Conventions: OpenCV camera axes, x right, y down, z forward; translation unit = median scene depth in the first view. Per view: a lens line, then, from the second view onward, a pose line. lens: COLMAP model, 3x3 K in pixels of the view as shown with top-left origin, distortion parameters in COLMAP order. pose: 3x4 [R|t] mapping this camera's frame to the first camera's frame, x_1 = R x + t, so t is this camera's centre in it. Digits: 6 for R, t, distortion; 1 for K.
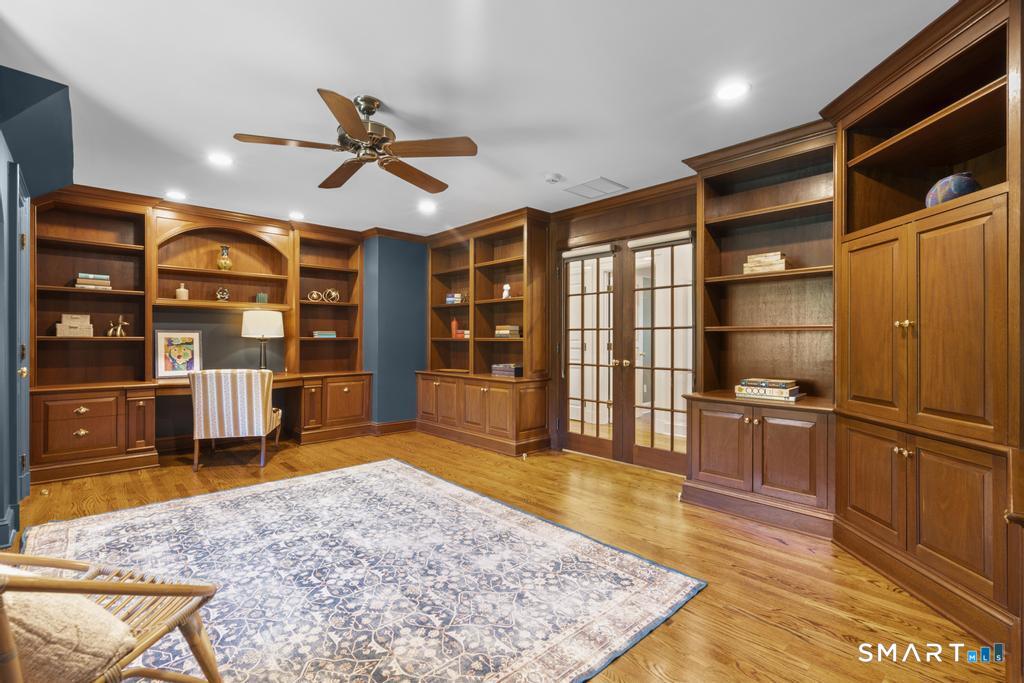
lens RADIAL K [[460.5, 0, 511.7], [0, 460.5, 340.2], [0, 0, 1]] dist [0.001511, 0.000212]
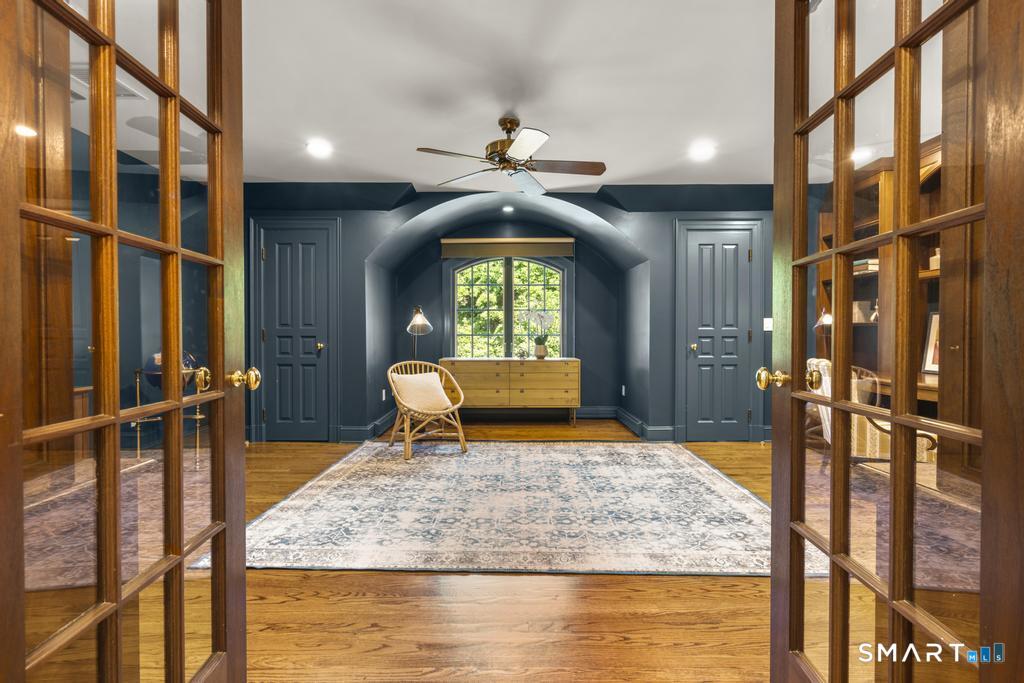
lens RADIAL K [[460.5, 0, 510.8], [0, 460.5, 340.8], [0, 0, 1]] dist [0.001511, 0.000212]
pose [[-0.683818, 0.007636, -0.729613, 0.570904], [-0.001500, 0.999928, 0.011872, 0.033877], [0.729651, 0.009213, -0.683757, 1.860203]]
